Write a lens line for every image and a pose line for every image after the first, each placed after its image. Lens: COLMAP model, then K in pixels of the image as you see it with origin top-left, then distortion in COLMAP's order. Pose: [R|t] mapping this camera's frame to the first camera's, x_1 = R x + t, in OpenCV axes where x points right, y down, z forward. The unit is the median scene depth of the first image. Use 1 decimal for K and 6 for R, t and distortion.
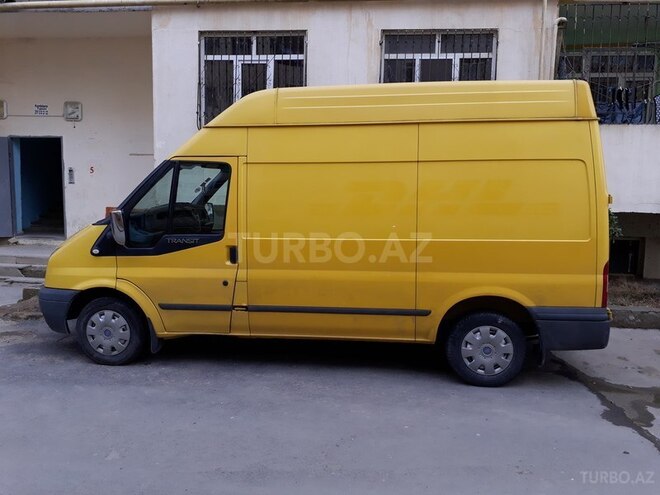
lens RADIAL K [[533.4, 0, 330.0], [0, 533.4, 247.5], [0, 0, 1]] dist [0.064501, -0.077050]
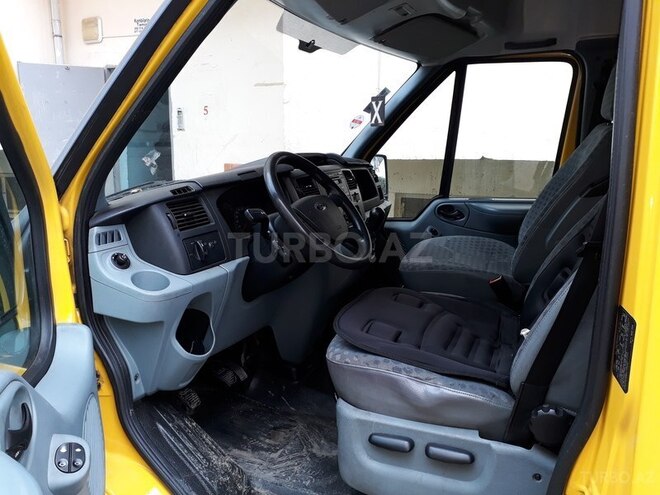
lens RADIAL K [[533.4, 0, 330.0], [0, 533.4, 247.5], [0, 0, 1]] dist [0.064501, -0.077050]
pose [[0.963478, 0.039534, -0.264855, -0.094255], [-0.017244, 0.996149, 0.085962, -0.028979], [0.267233, -0.078255, 0.960449, 0.362611]]
